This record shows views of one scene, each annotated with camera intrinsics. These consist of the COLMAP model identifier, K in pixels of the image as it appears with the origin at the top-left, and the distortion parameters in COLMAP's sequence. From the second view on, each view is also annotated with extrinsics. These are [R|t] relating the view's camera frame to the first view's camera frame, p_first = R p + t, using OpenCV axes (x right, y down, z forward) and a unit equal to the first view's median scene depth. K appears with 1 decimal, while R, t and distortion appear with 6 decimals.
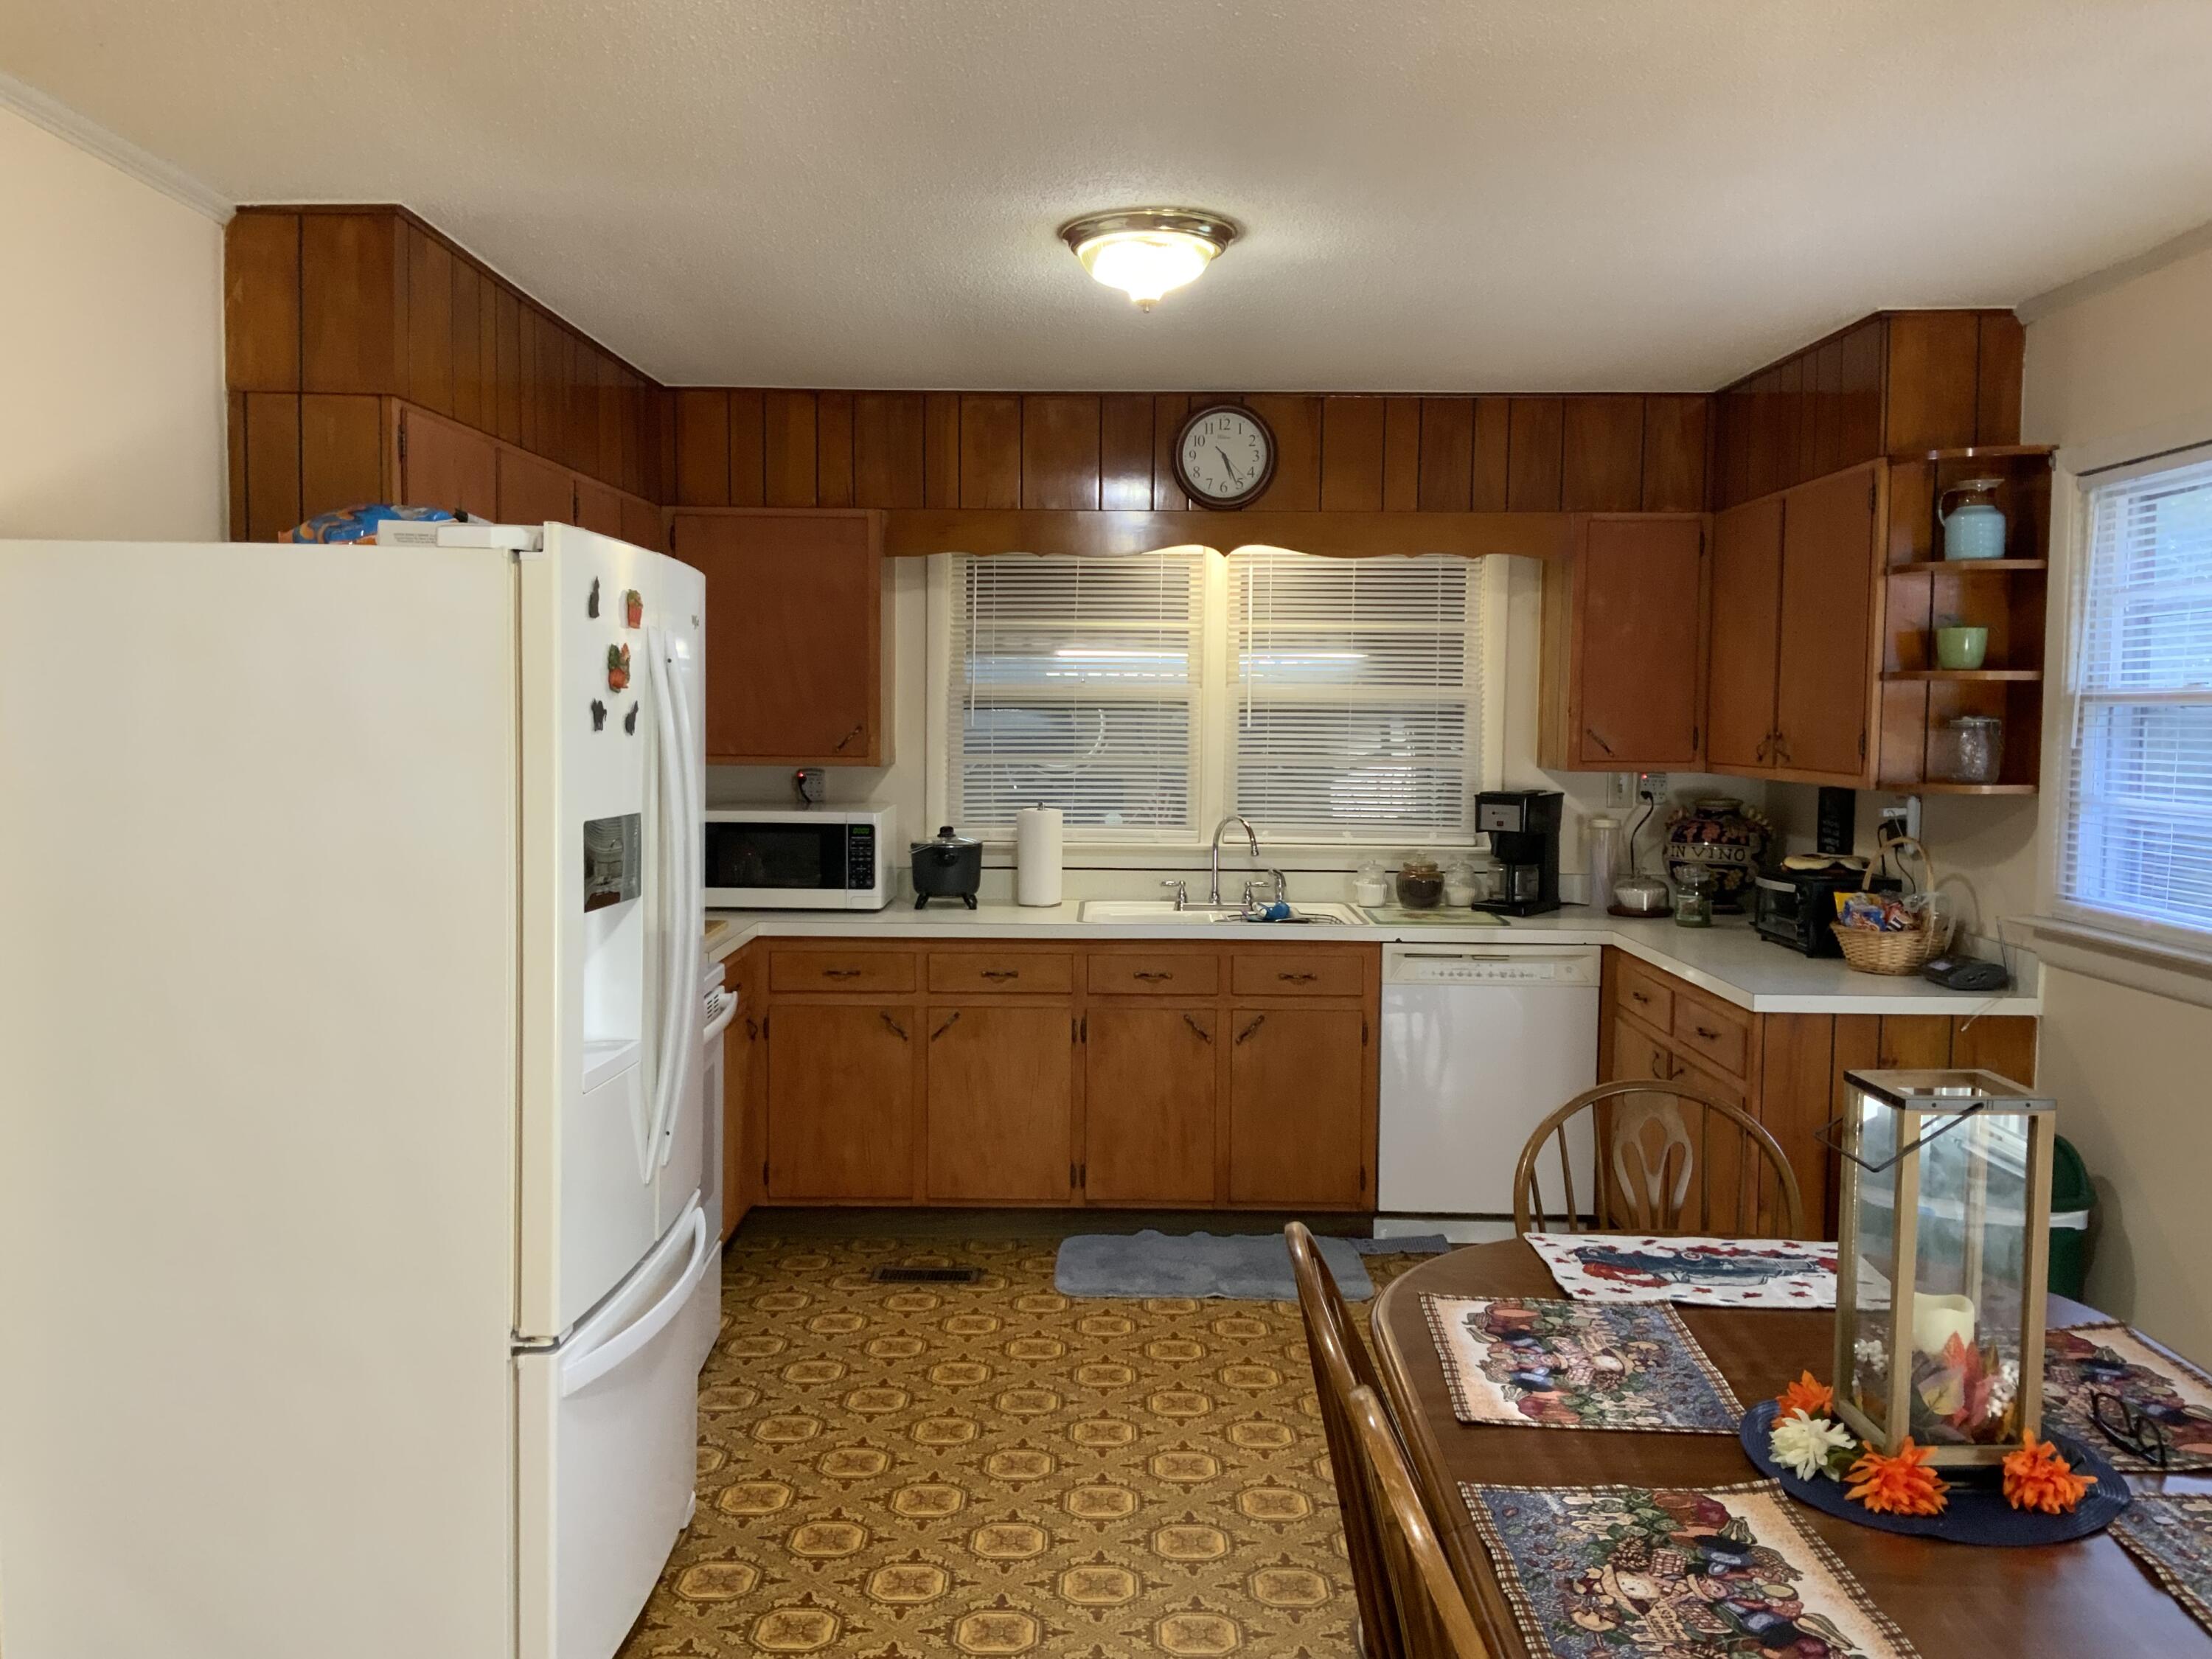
lens RADIAL K [[1812.2, 0, 1106.1], [0, 1812.2, 830.7], [0, 0, 1]] dist [0.008129, -0.009321]
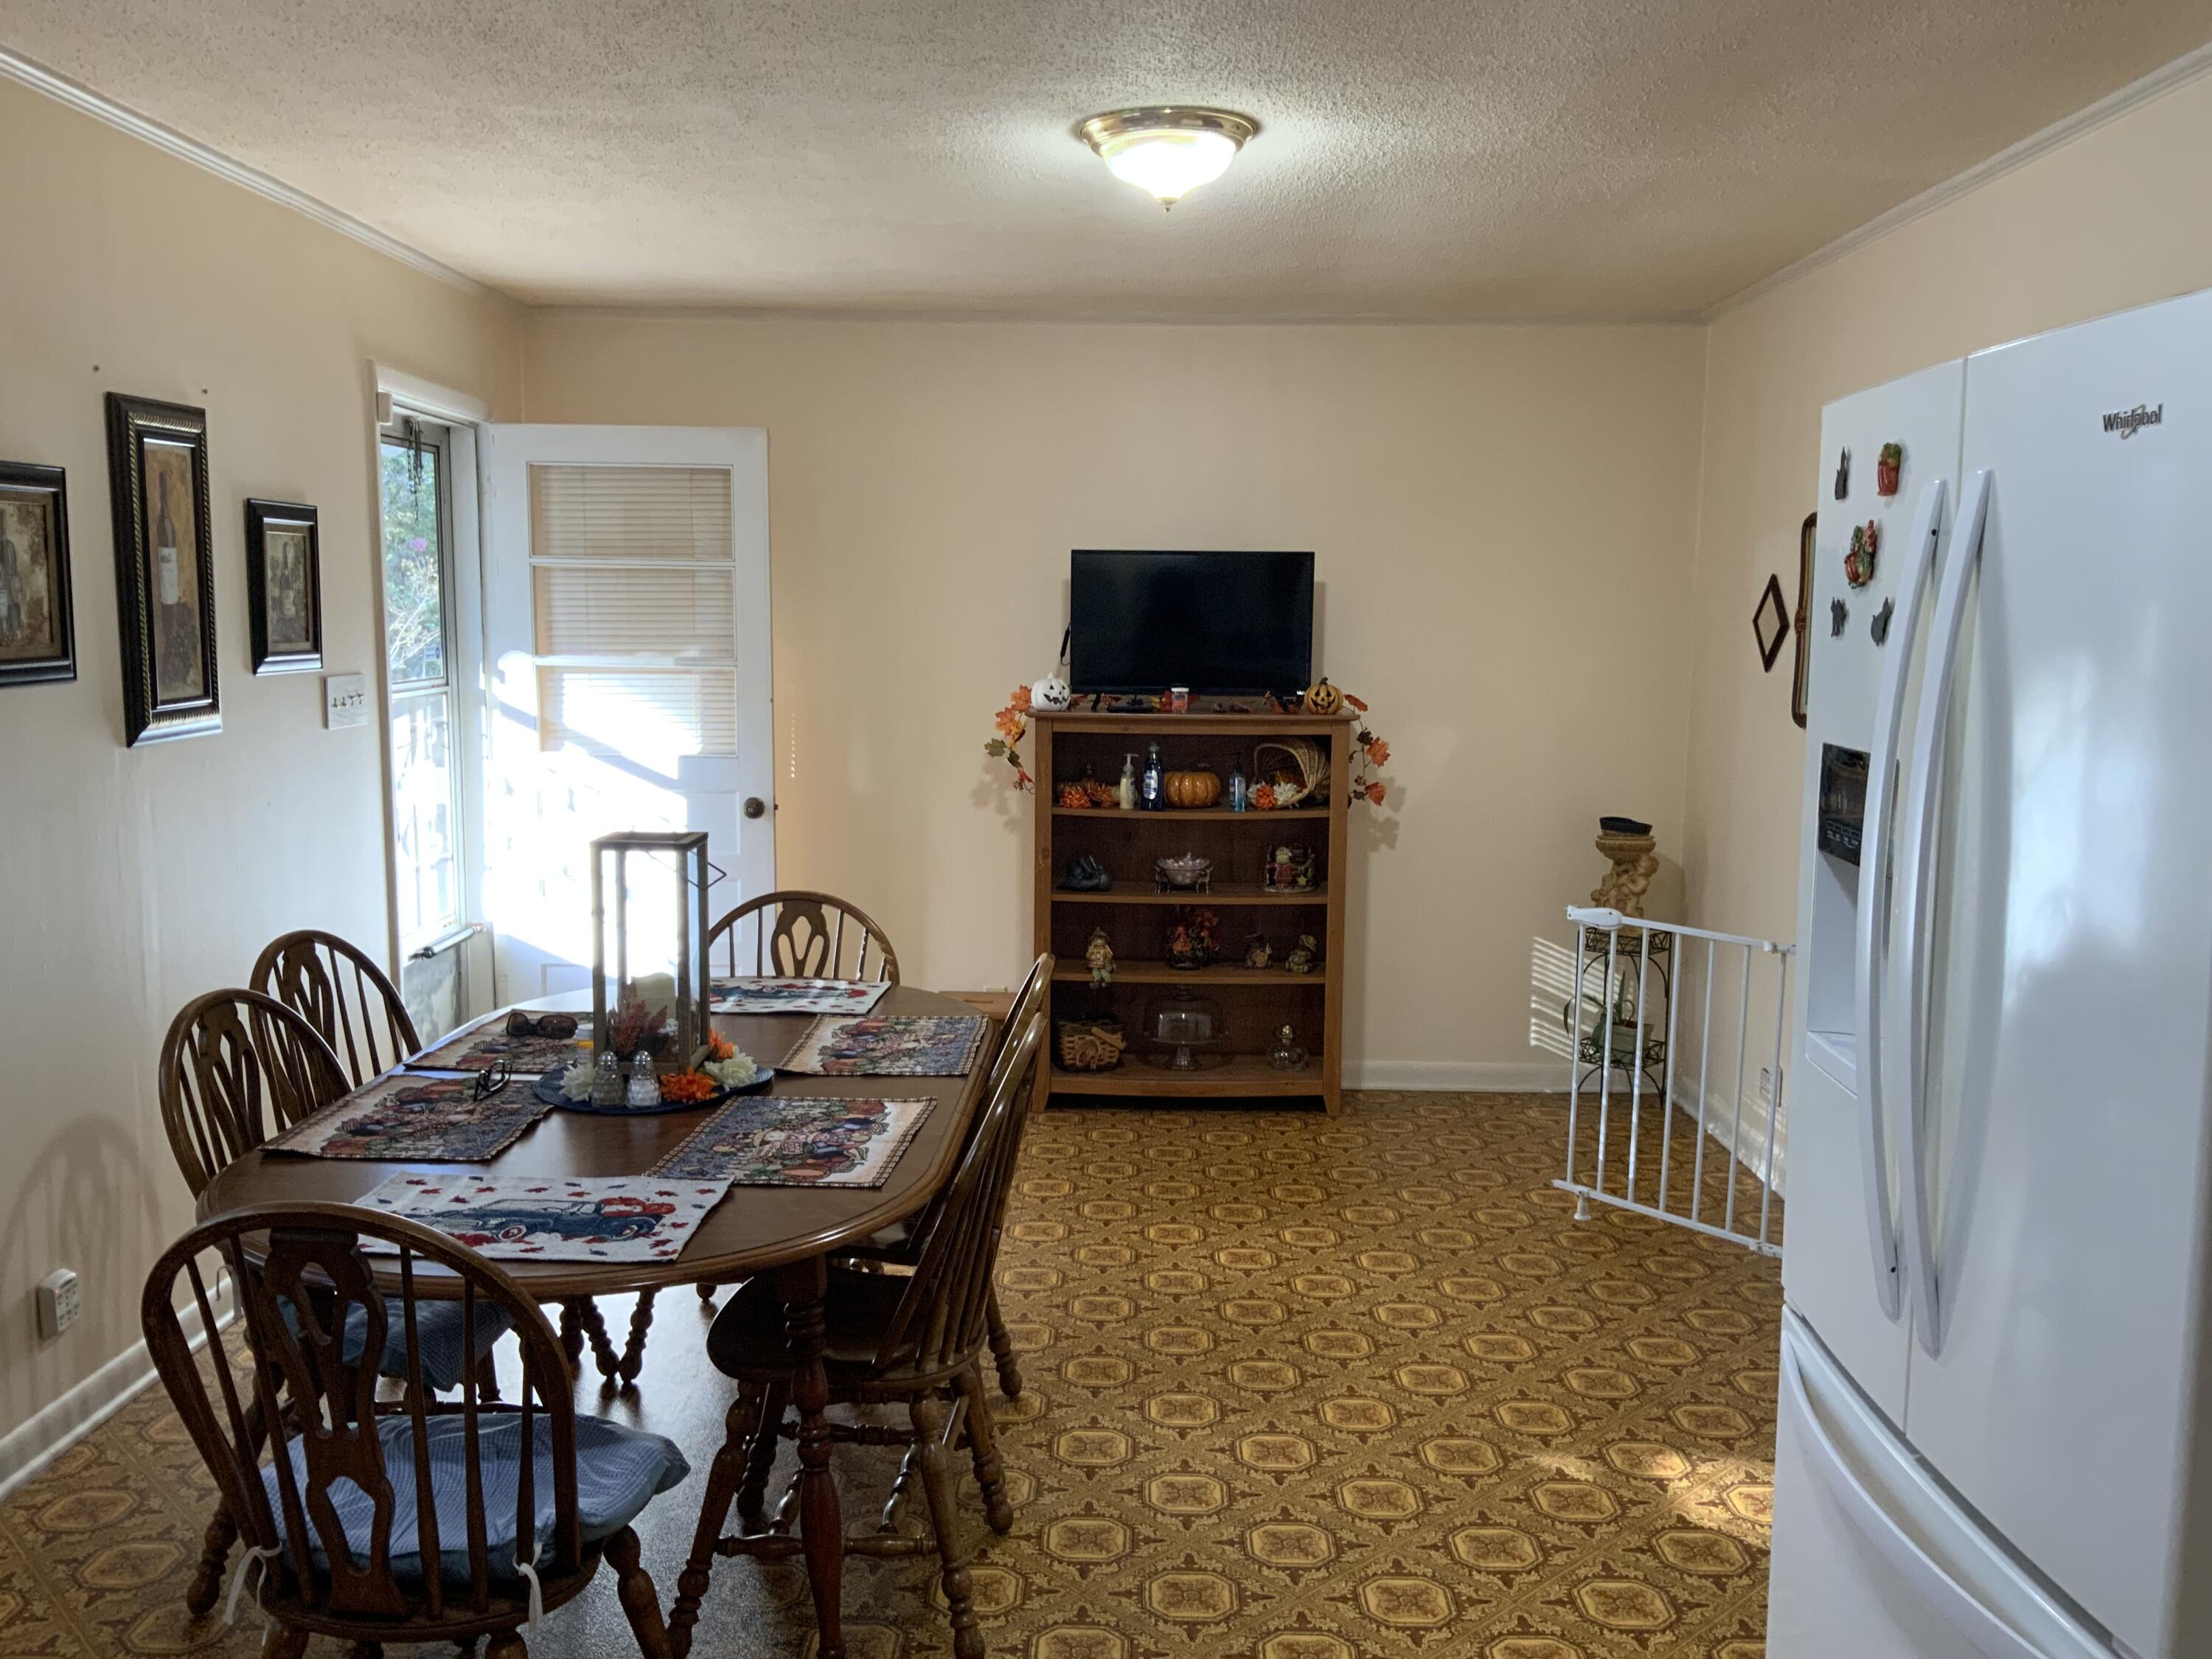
lens RADIAL K [[1812.2, 0, 1106.6], [0, 1812.2, 831.3], [0, 0, 1]] dist [0.008129, -0.009321]
pose [[-0.999416, -0.034107, 0.002202, 0.050064], [-0.033212, 0.984360, 0.173011, -0.116618], [-0.008069, 0.172836, -0.984917, 1.929413]]
